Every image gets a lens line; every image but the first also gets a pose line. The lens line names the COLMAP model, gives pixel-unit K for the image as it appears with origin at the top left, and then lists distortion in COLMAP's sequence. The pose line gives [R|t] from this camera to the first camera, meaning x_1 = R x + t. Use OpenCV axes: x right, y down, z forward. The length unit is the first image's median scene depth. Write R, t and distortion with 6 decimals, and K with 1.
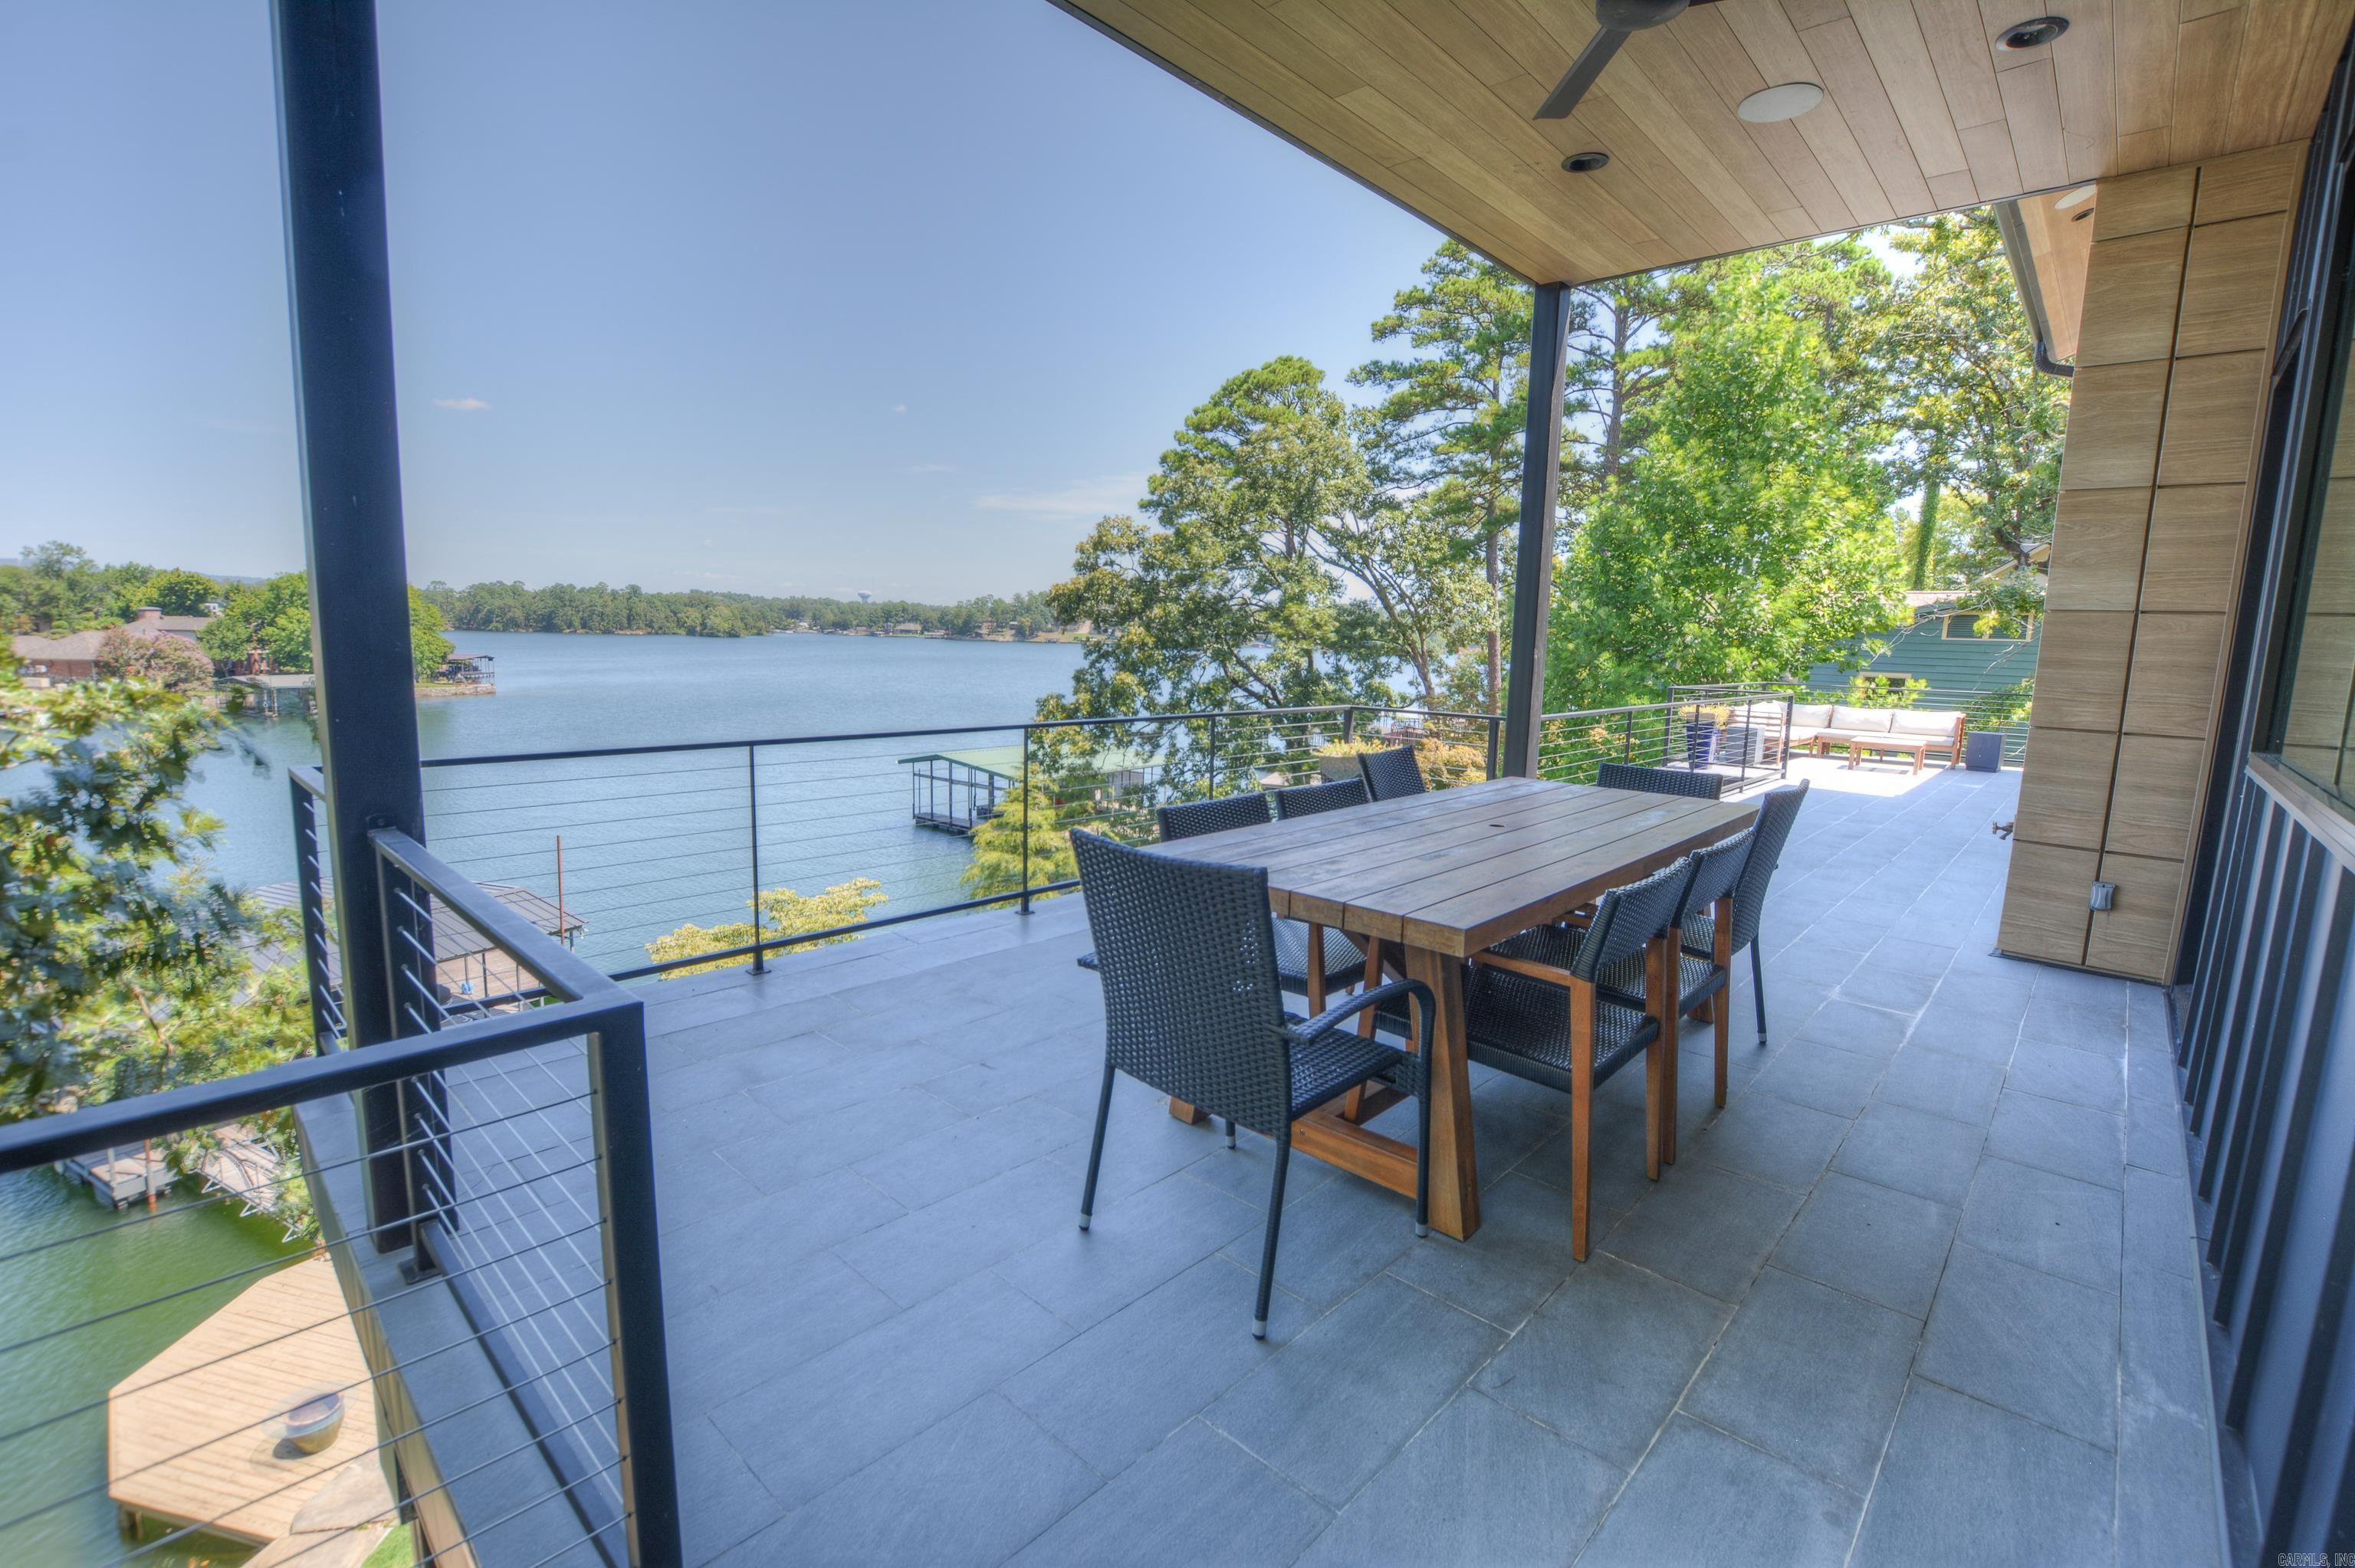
lens RADIAL K [[1047.7, 0, 1172.6], [0, 1047.7, 774.8], [0, 0, 1]] dist [-0.030218, 0.003388]
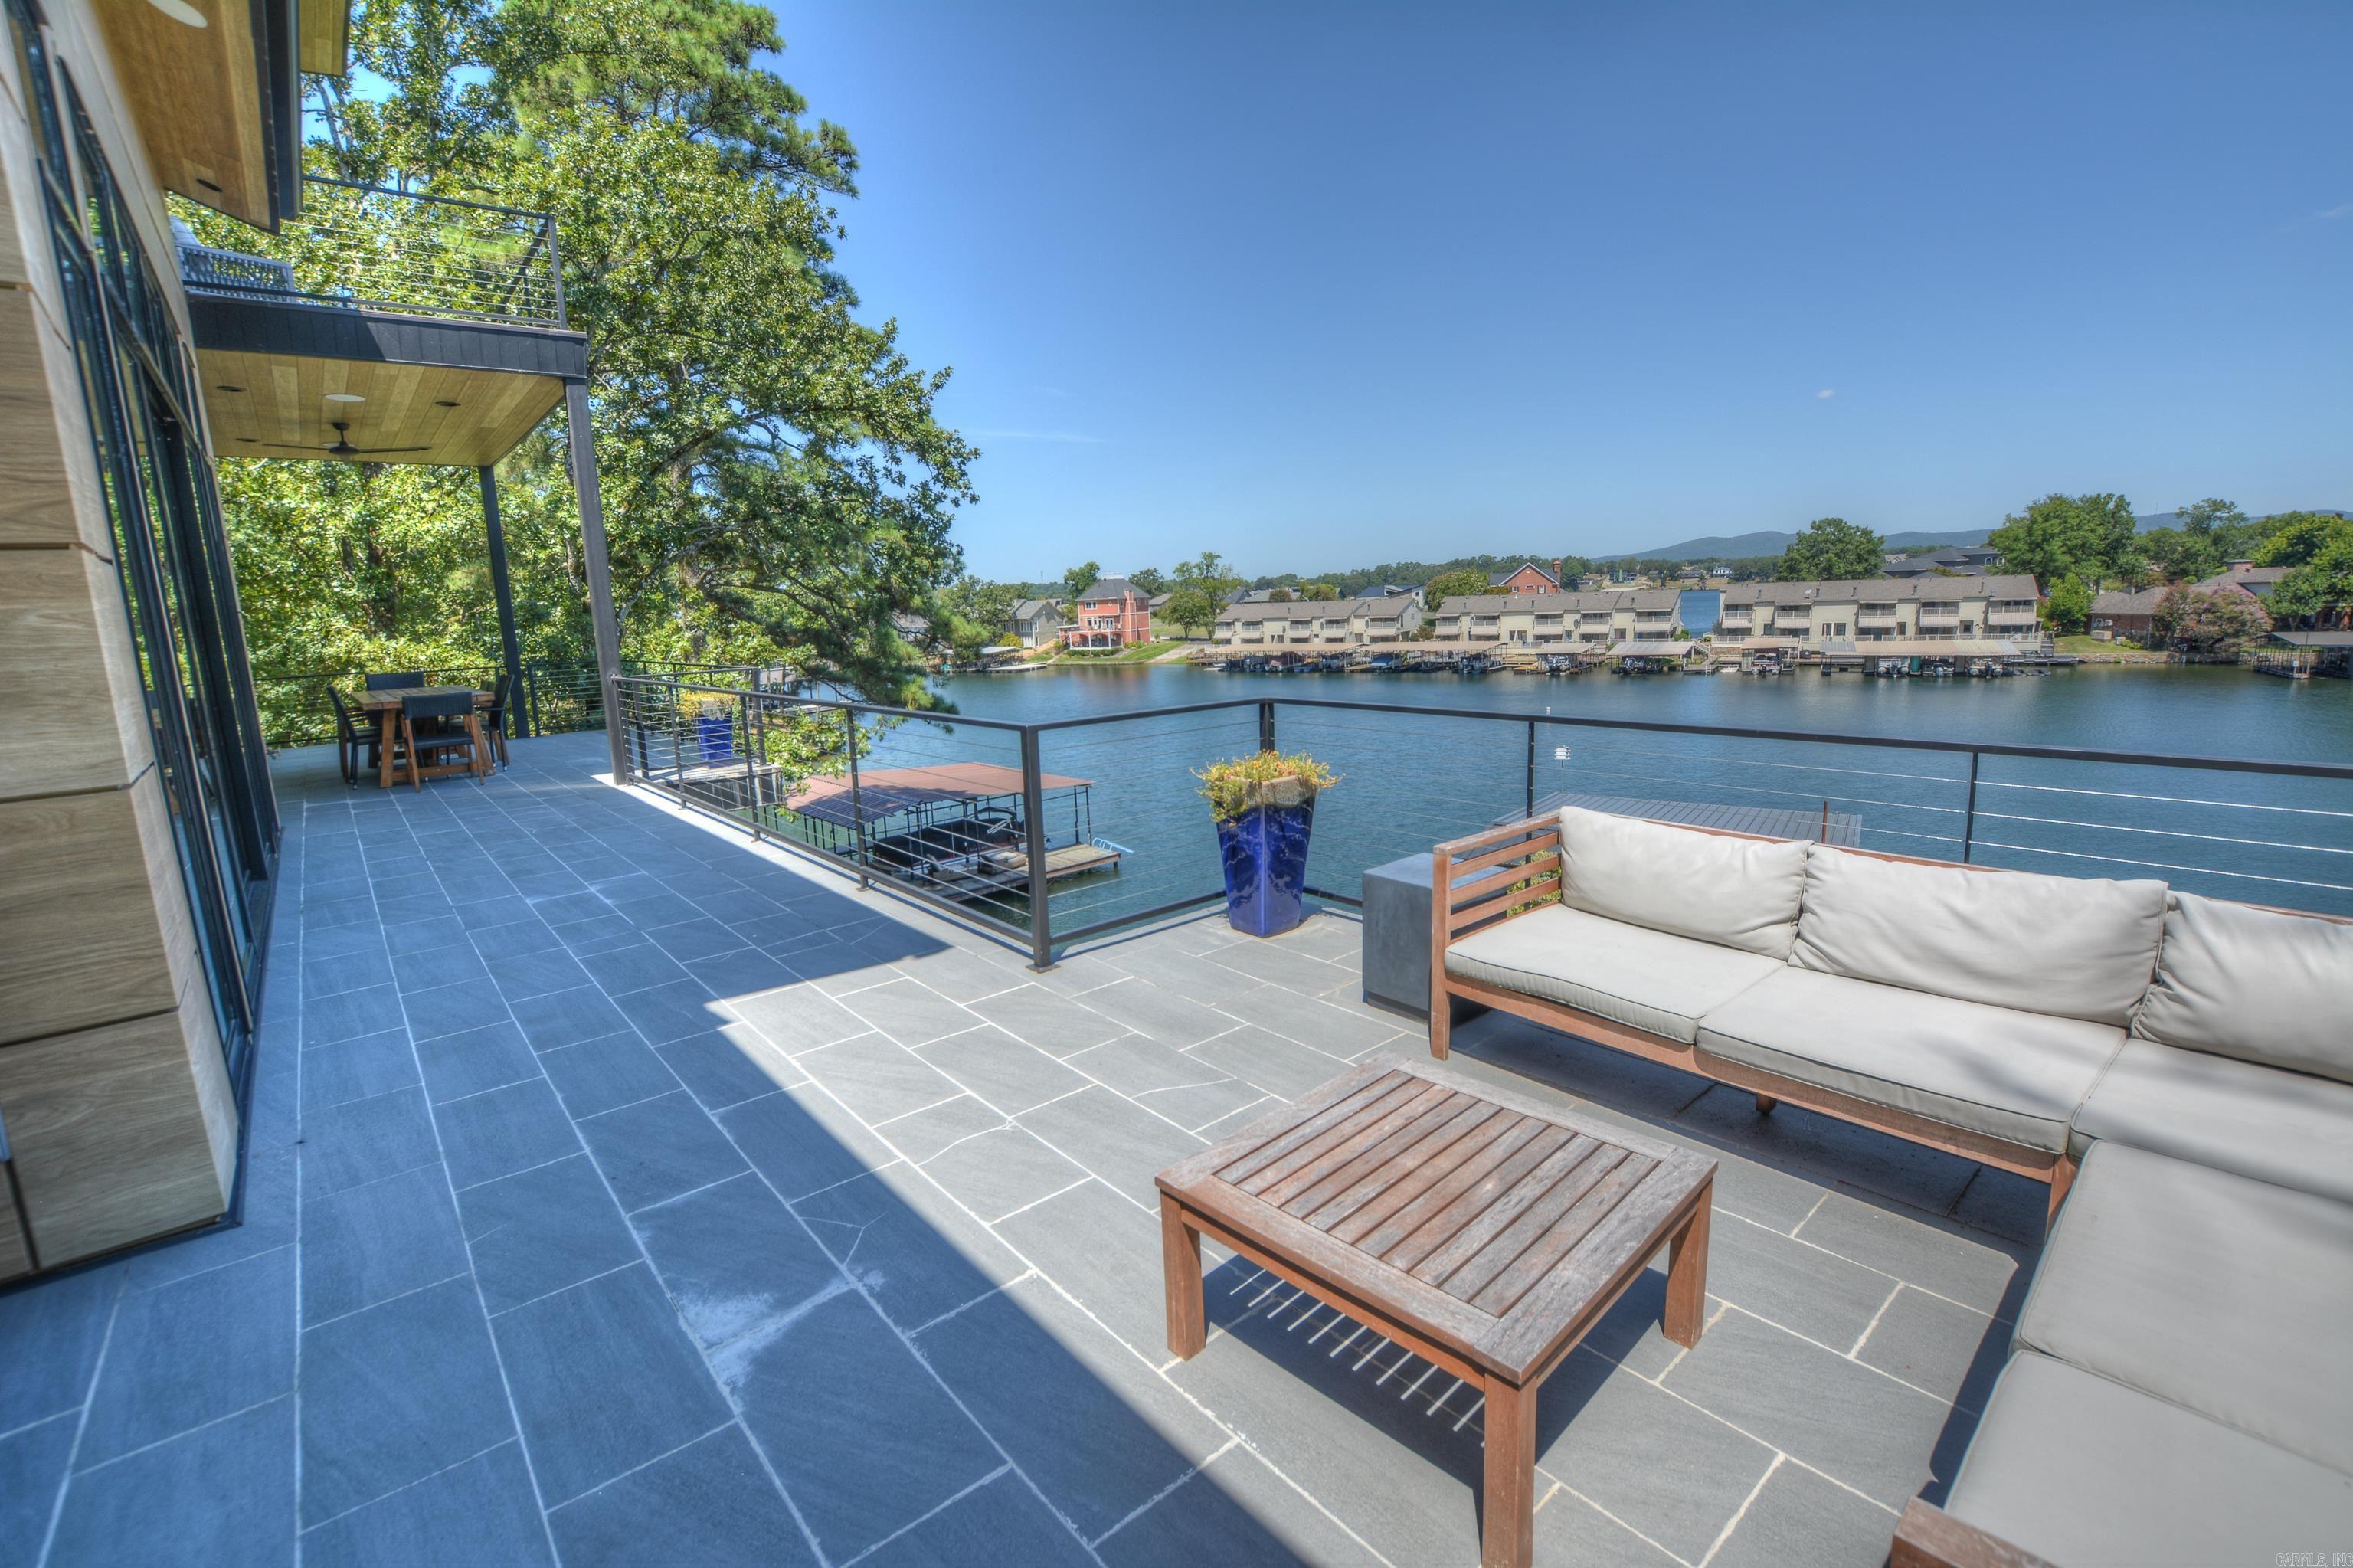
lens RADIAL K [[1047.0, 0, 1193.4], [0, 1047.0, 814.1], [0, 0, 1]] dist [-0.030218, 0.003388]
pose [[-0.097167, 0.178782, -0.979079, 0.196884], [-0.097088, 0.977339, 0.188100, -0.024166], [0.990521, 0.113334, -0.077608, 0.219357]]
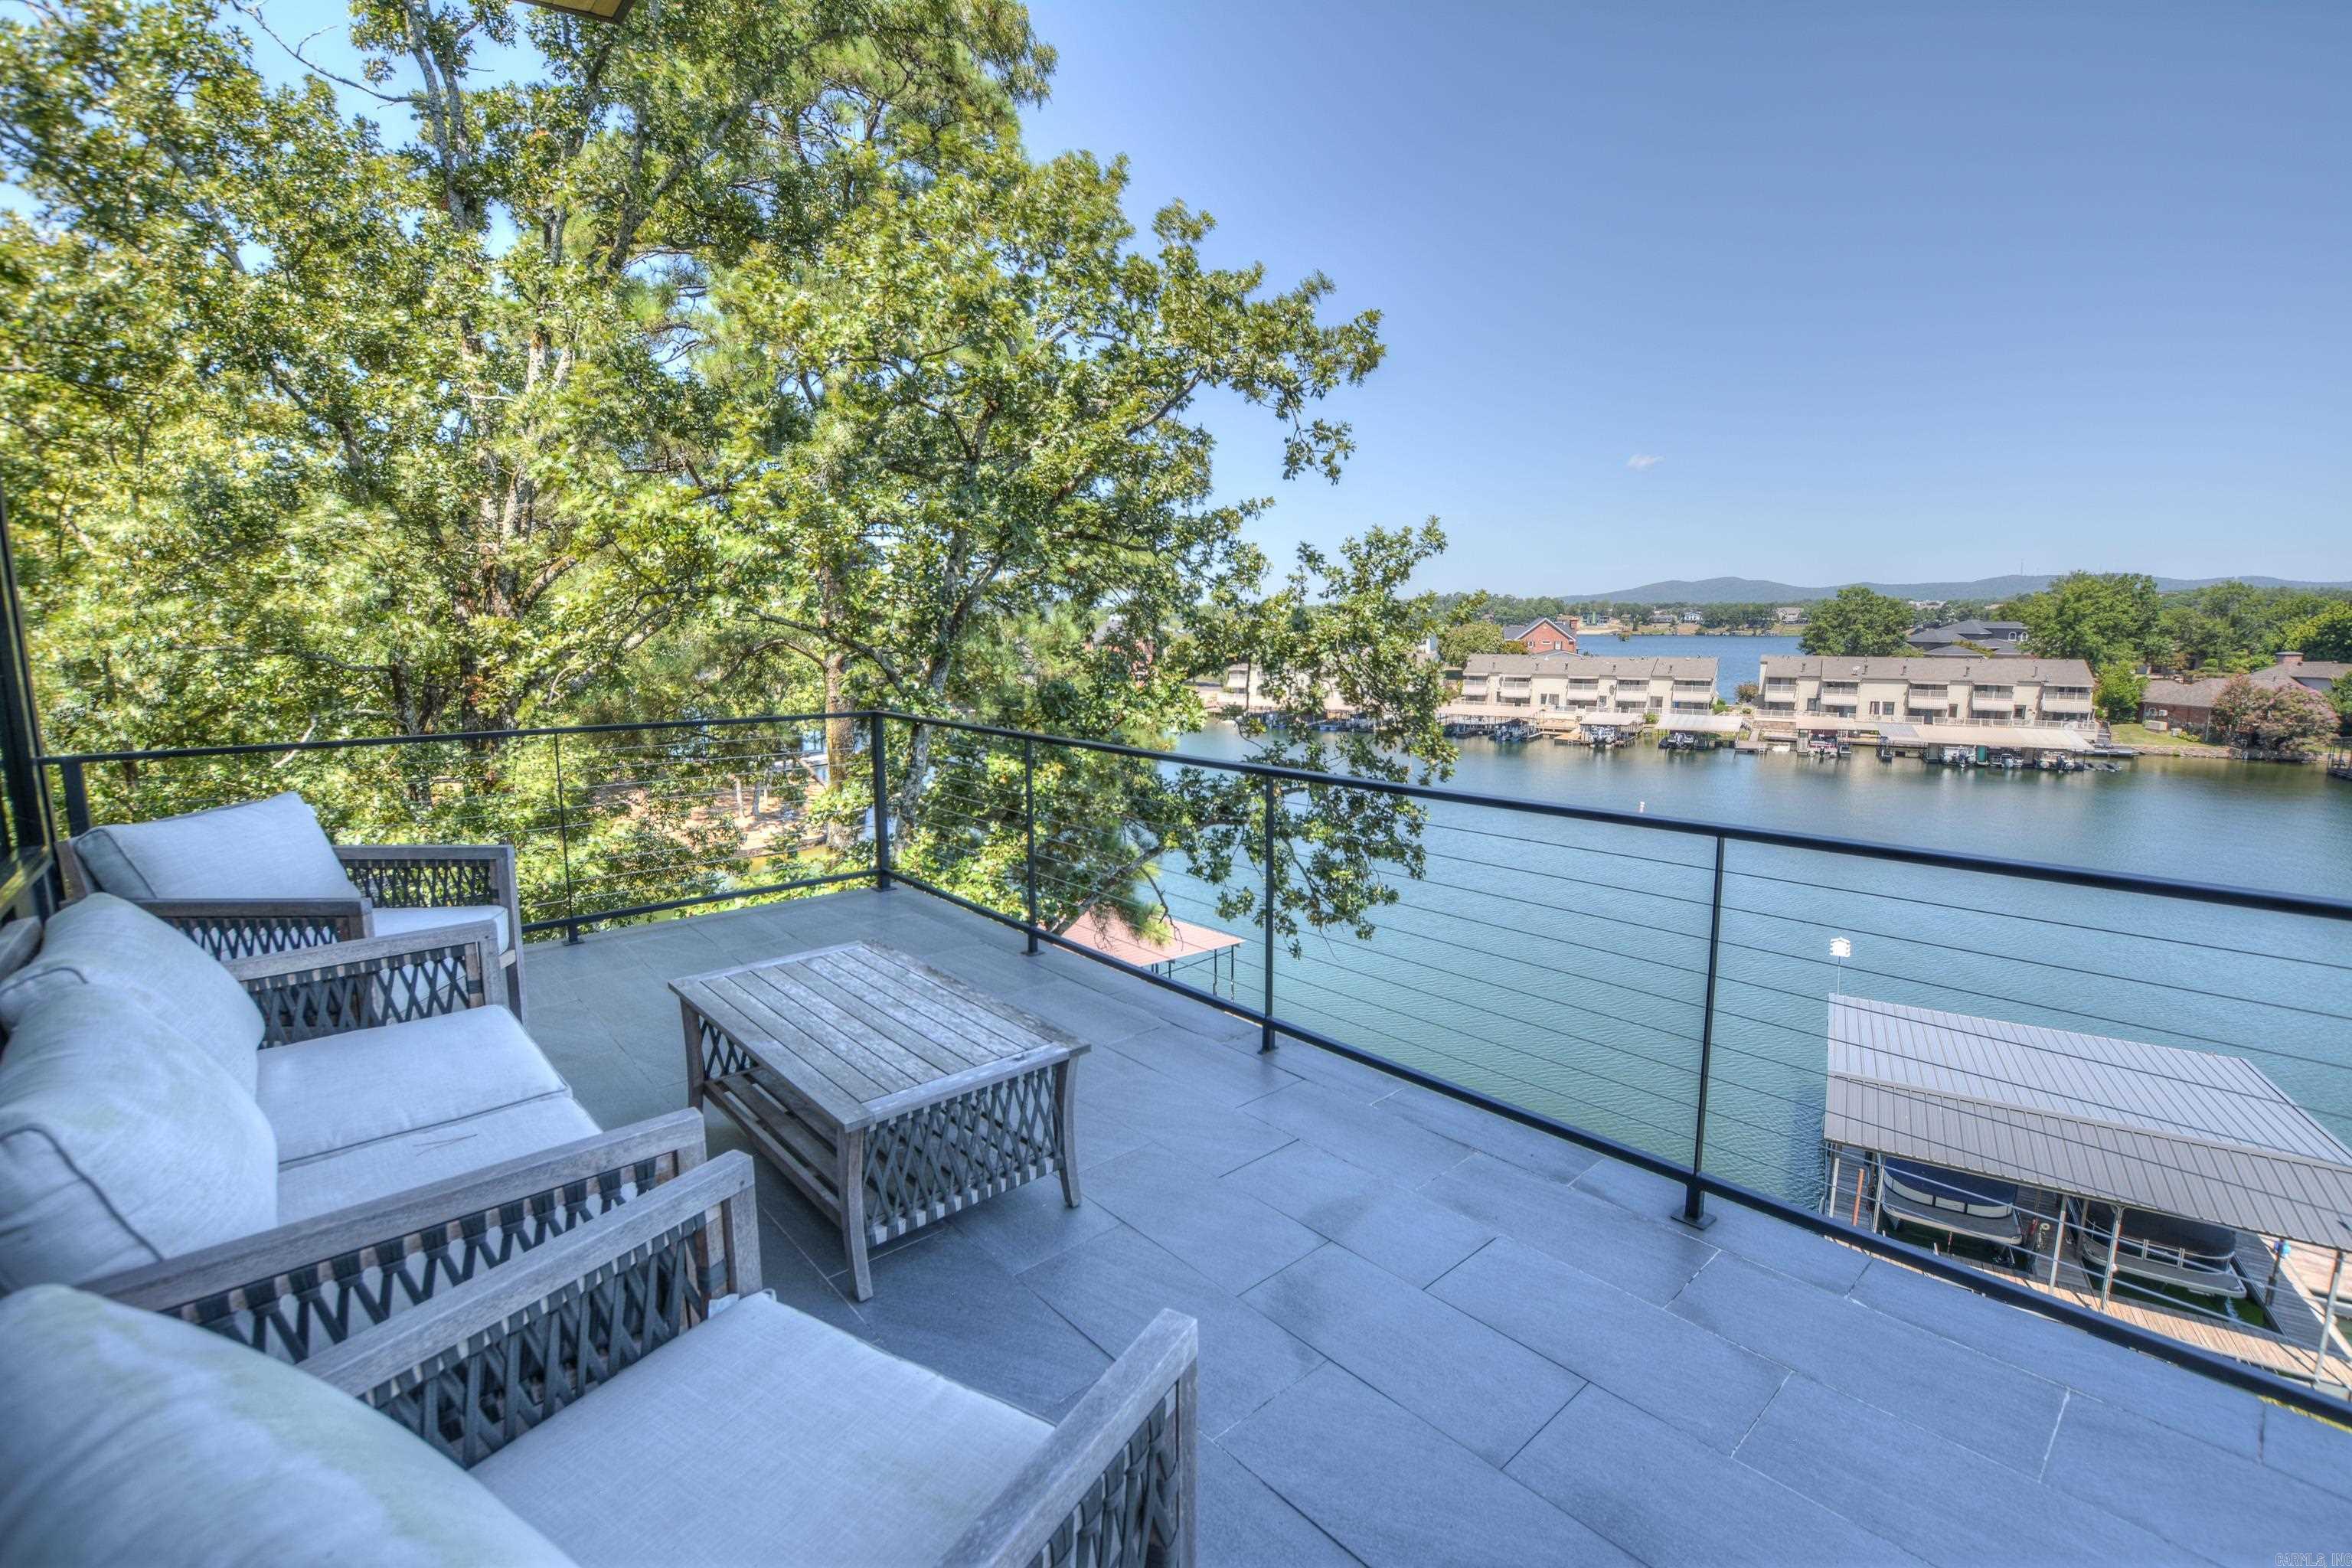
lens RADIAL K [[1046.5, 0, 1174.6], [0, 1046.5, 768.0], [0, 0, 1]] dist [-0.030218, 0.003388]
pose [[-0.073801, 0.118156, -0.990249, 0.066209], [-0.135512, 0.982559, 0.127338, -0.076909], [0.988023, 0.143588, -0.056502, 0.063953]]
